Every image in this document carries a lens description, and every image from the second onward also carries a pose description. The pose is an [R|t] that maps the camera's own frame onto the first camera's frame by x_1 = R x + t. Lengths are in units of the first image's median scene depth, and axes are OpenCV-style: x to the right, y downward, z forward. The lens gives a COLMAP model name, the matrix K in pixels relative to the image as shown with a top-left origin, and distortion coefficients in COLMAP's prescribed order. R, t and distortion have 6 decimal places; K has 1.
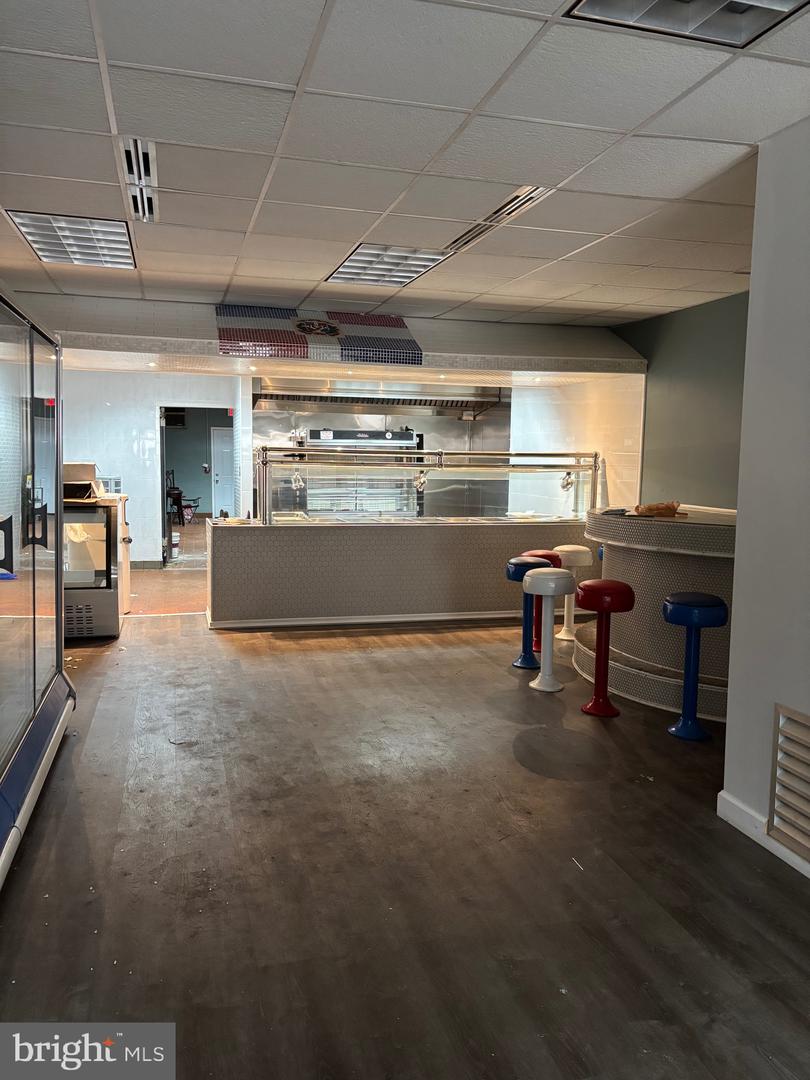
lens RADIAL K [[817.2, 0, 403.9], [0, 817.2, 538.6], [0, 0, 1]] dist [0.046572, -0.025517]
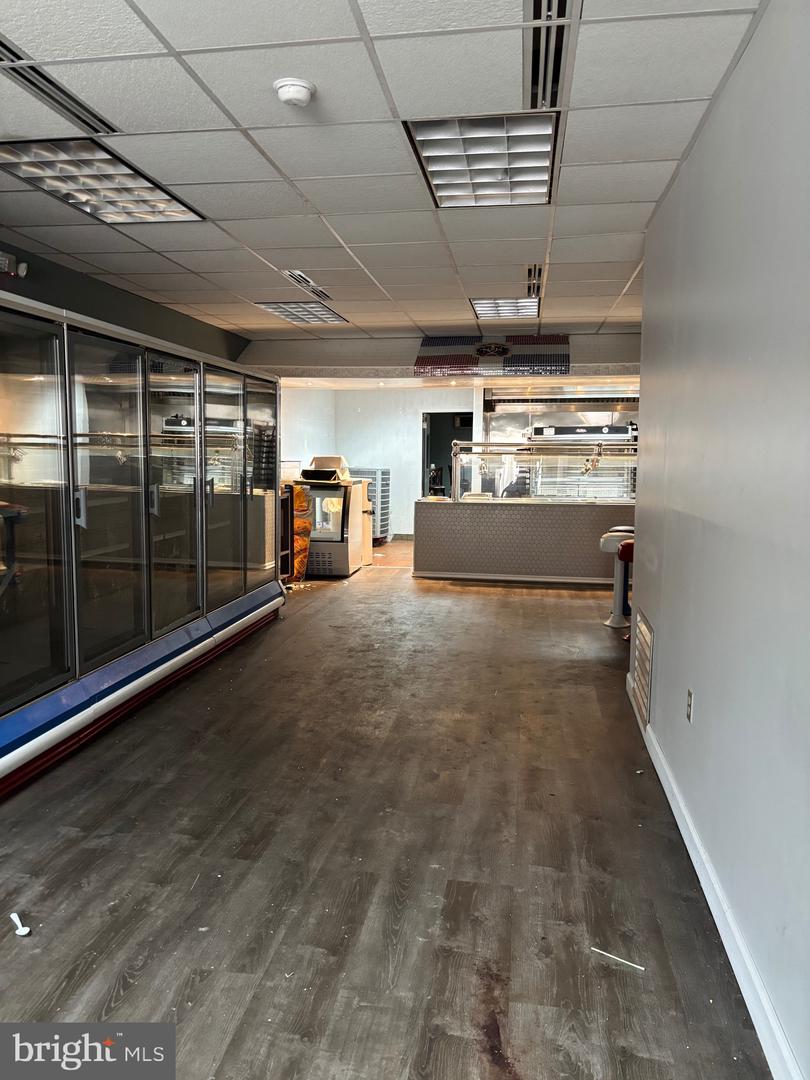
lens RADIAL K [[817.2, 0, 402.4], [0, 817.2, 535.6], [0, 0, 1]] dist [0.046572, -0.025517]
pose [[0.911205, 0.027366, -0.411044, 0.377253], [-0.027818, 0.999601, 0.004881, 0.044323], [0.411013, 0.006987, 0.911603, -0.303419]]
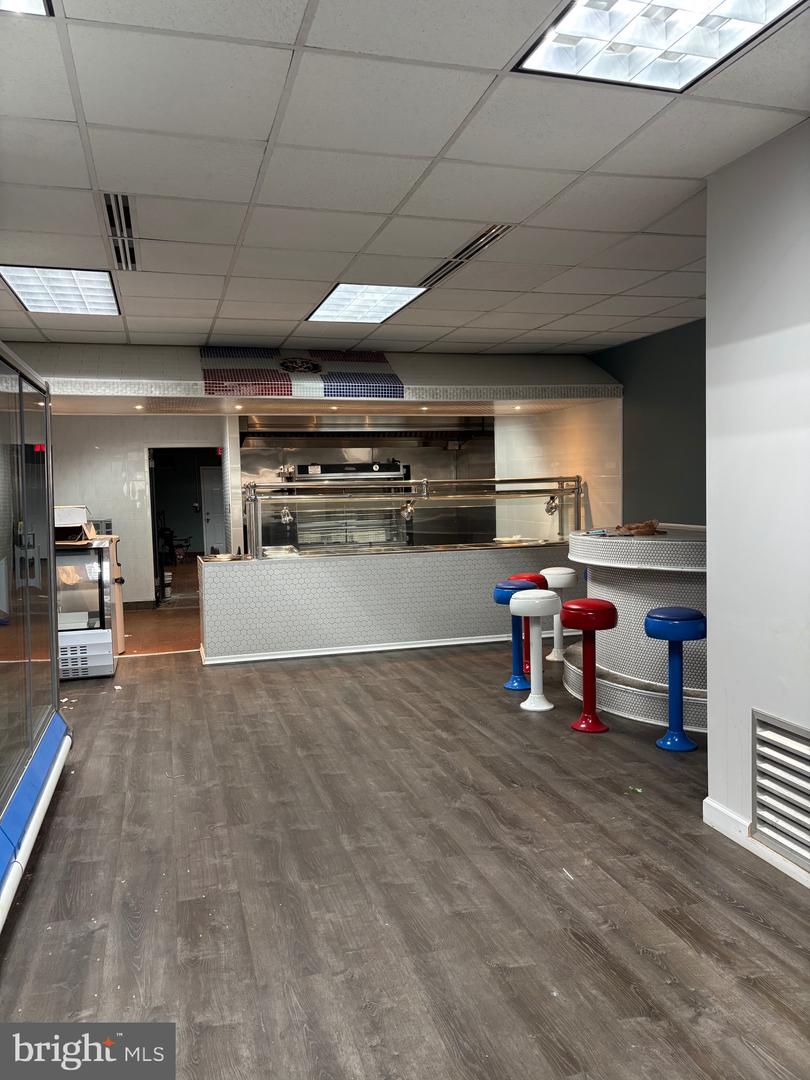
lens RADIAL K [[817.2, 0, 407.8], [0, 817.2, 543.0], [0, 0, 1]] dist [0.046572, -0.025517]
pose [[0.999078, -0.040866, 0.013165, 0.007457], [0.041281, 0.998604, -0.032949, 0.004140], [-0.011800, 0.033462, 0.999370, -0.020076]]
